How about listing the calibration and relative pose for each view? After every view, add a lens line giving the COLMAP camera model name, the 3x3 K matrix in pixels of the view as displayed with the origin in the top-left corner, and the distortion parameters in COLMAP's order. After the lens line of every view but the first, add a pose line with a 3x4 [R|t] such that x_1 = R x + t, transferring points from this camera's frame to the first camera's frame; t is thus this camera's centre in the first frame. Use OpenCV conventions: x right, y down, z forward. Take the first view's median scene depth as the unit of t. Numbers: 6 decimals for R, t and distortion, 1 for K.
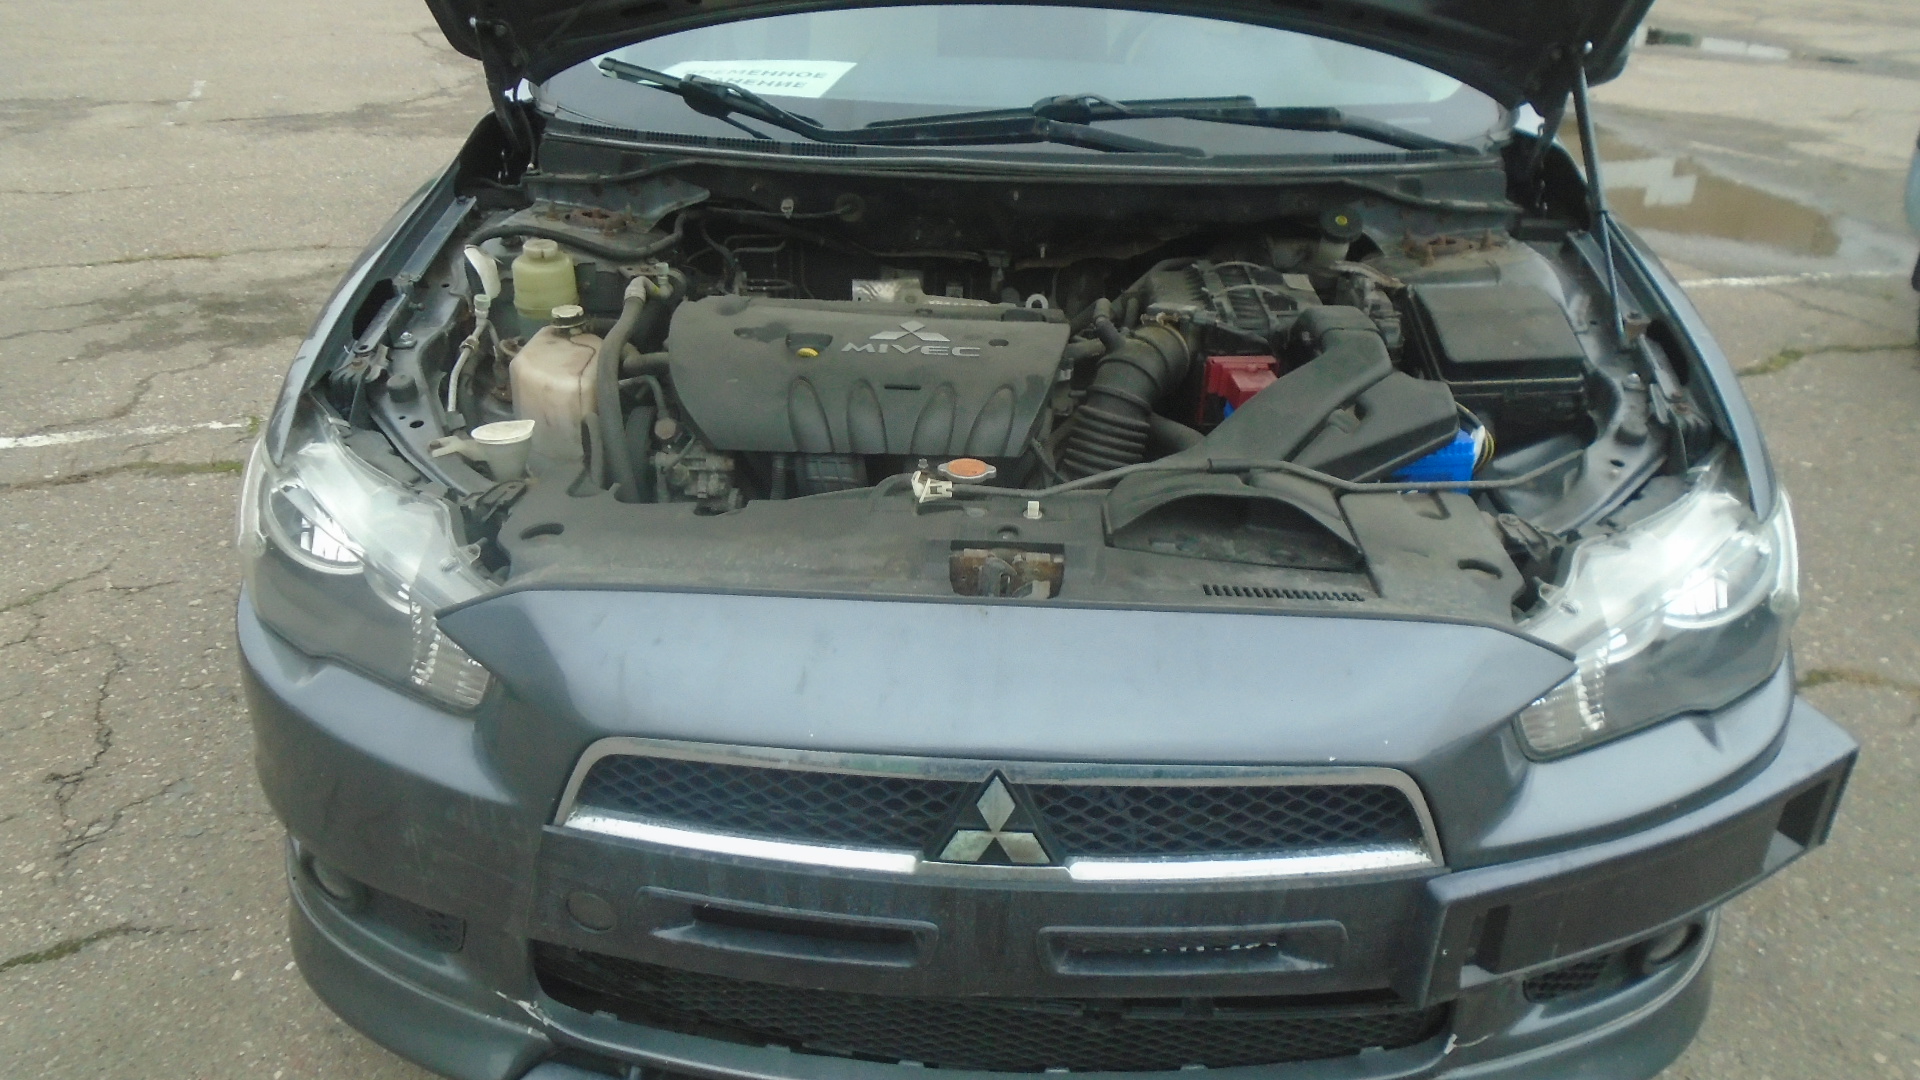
lens RADIAL K [[1498.9, 0, 958.9], [0, 1498.9, 537.0], [0, 0, 1]] dist [-0.013648, 0.004293]
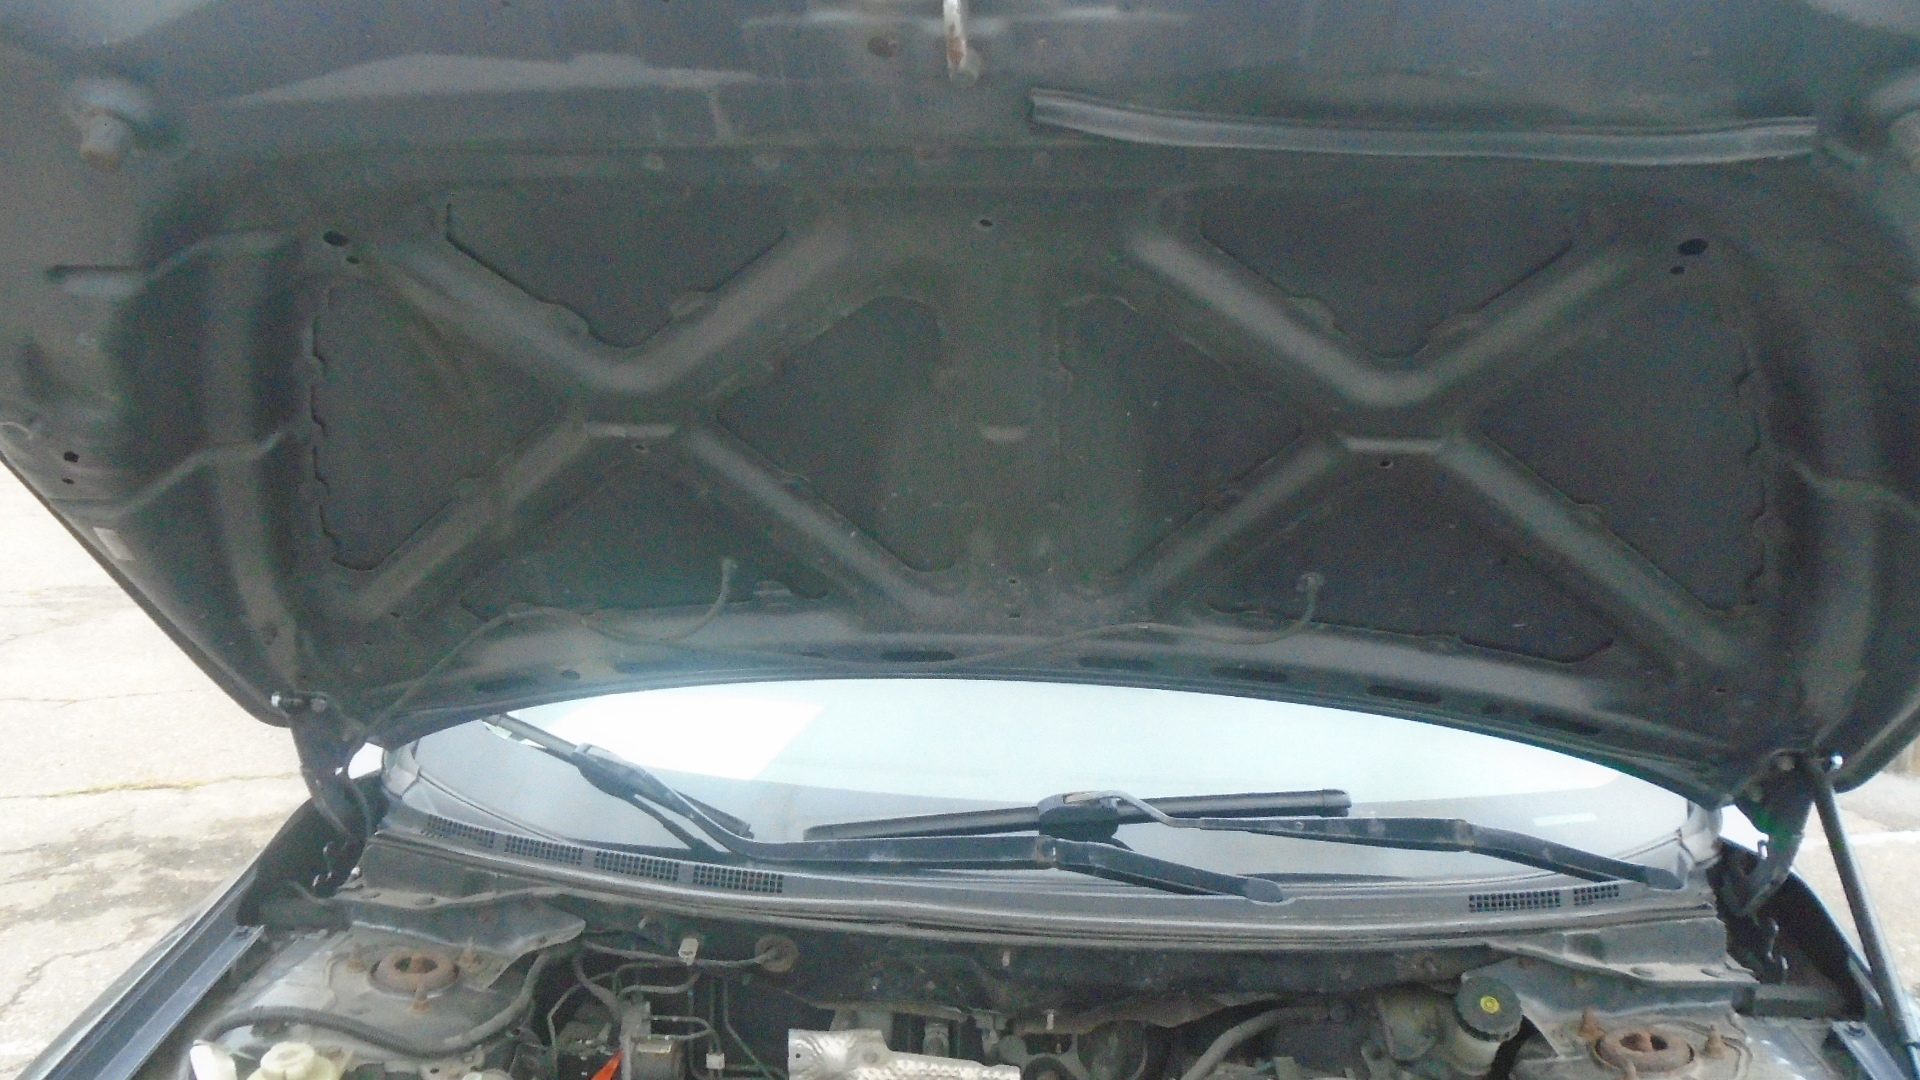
lens RADIAL K [[1483.2, 0, 965.3], [0, 1483.2, 511.4], [0, 0, 1]] dist [-0.022302, 0.002901]
pose [[0.998577, 0.002552, -0.053260, 0.053205], [-0.018350, 0.954292, -0.298312, -0.214068], [0.050064, 0.298865, 0.952981, 0.281066]]
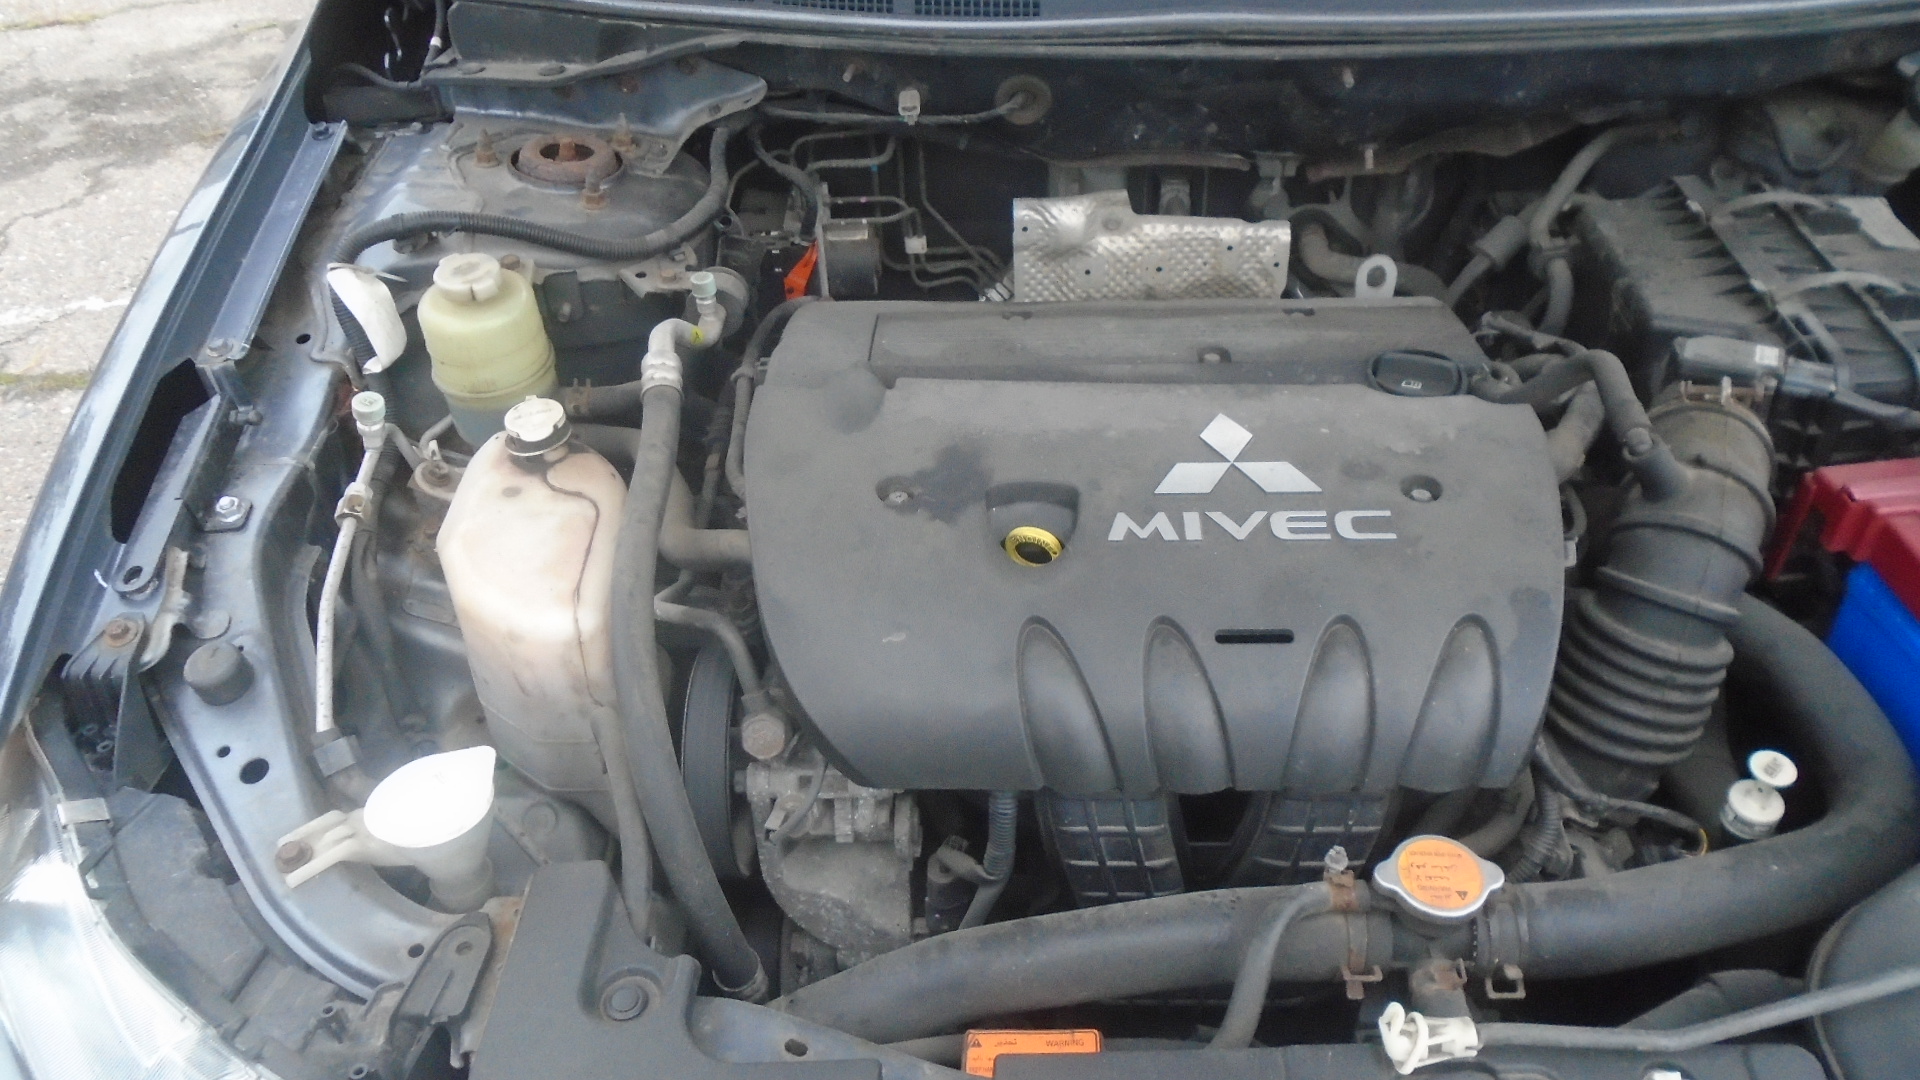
lens RADIAL K [[1493.2, 0, 960.0], [0, 1493.2, 540.0], [0, 0, 1]] dist [-0.010792, -0.004030]
pose [[0.998331, -0.054453, -0.019246, -0.094874], [0.057463, 0.969955, 0.236399, -0.195713], [0.005795, -0.237110, 0.971465, 0.432876]]
